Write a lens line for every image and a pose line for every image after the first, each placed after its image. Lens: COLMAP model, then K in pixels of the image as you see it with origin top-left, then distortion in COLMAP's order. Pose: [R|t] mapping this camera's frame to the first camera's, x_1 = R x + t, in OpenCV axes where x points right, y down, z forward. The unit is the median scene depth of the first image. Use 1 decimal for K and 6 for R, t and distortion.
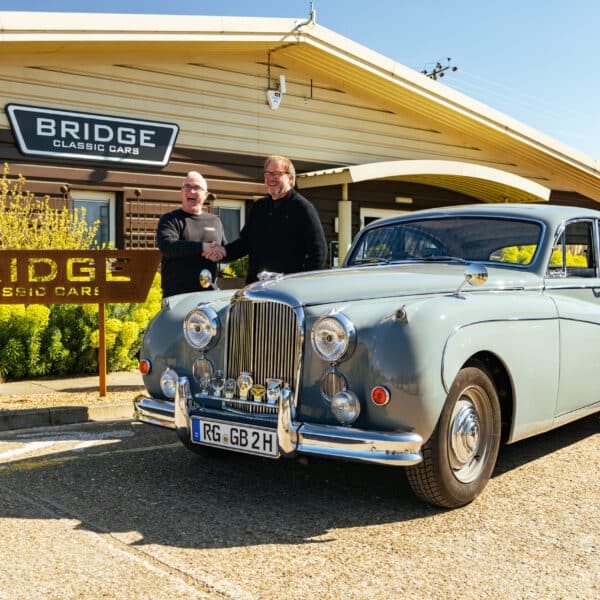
lens RADIAL K [[752.7, 0, 307.8], [0, 752.7, 302.5], [0, 0, 1]] dist [-0.022176, 0.000000]
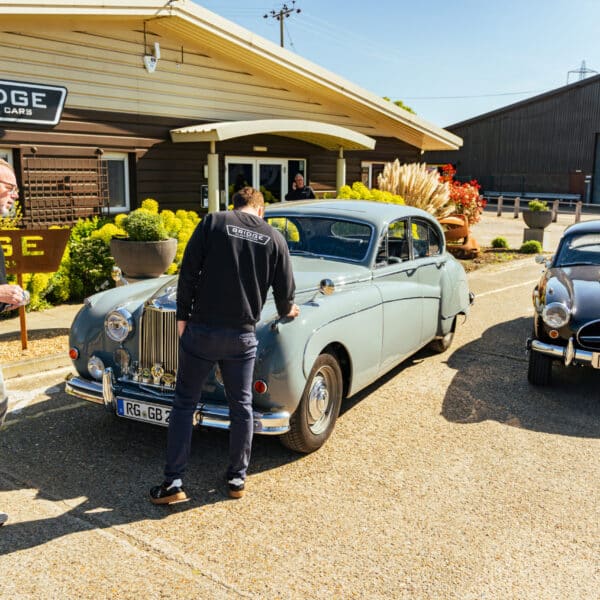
lens RADIAL K [[615.3, 0, 294.4], [0, 615.3, 294.0], [0, 0, 1]] dist [0.018034, 0.000000]
pose [[0.982578, -0.025860, 0.184041, -0.041564], [0.001128, 0.991084, 0.133235, -0.171958], [-0.185846, -0.130707, 0.973847, -0.091148]]
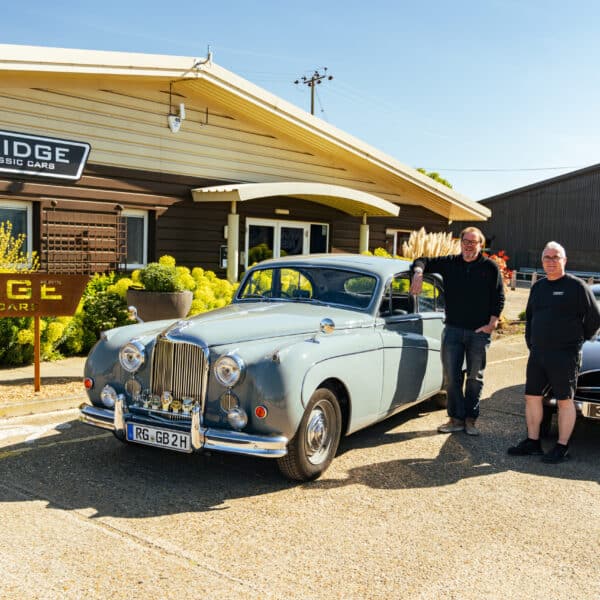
lens RADIAL K [[651.4, 0, 325.5], [0, 651.4, 324.9], [0, 0, 1]] dist [0.012659, 0.000000]
pose [[0.980670, 0.015156, 0.195081, -0.030475], [-0.028462, 0.997441, 0.065585, -0.121402], [-0.193588, -0.069869, 0.978592, -0.256599]]
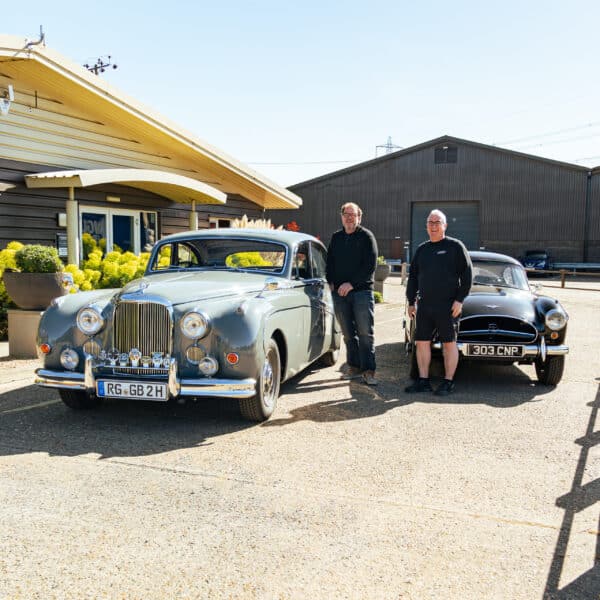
lens RADIAL K [[651.4, 0, 282.9], [0, 651.4, 326.2], [0, 0, 1]] dist [0.012659, 0.000000]
pose [[0.905701, -0.039598, 0.422065, -0.362903], [0.008269, 0.997089, 0.075801, -0.050591], [-0.423837, -0.065163, 0.903391, -0.325895]]
